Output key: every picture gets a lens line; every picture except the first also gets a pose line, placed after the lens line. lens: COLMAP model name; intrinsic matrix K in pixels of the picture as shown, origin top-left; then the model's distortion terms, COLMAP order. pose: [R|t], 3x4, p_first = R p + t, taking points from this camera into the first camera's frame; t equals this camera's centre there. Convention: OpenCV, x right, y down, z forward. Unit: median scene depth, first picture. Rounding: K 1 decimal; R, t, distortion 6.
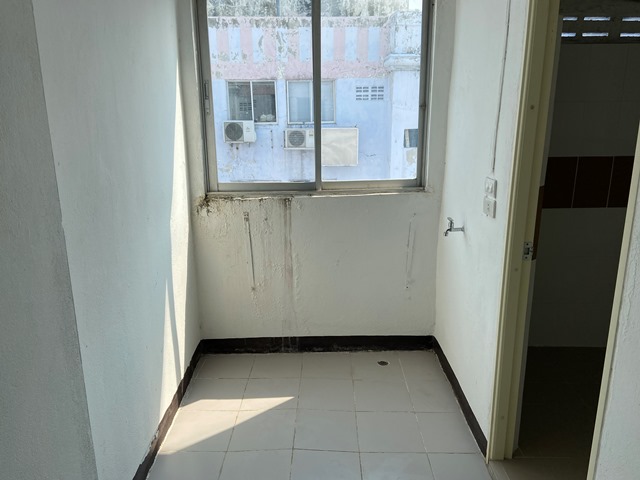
lens RADIAL K [[508.7, 0, 320.0], [0, 508.7, 240.0], [0, 0, 1]] dist [0.071292, 0.000198]
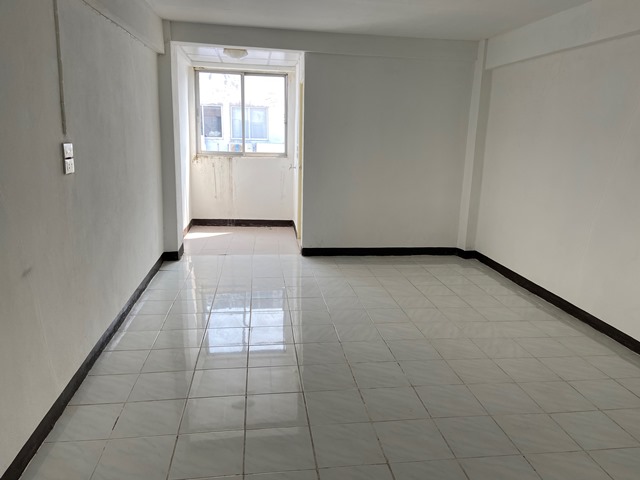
lens RADIAL K [[478.6, 0, 320.0], [0, 478.6, 240.0], [0, 0, 1]] dist [0.100836, 0.000182]
pose [[0.992482, 0.011132, 0.121882, 0.080967], [-0.007082, 0.999410, -0.033611, 0.371262], [-0.122184, 0.032495, 0.991975, -1.277556]]
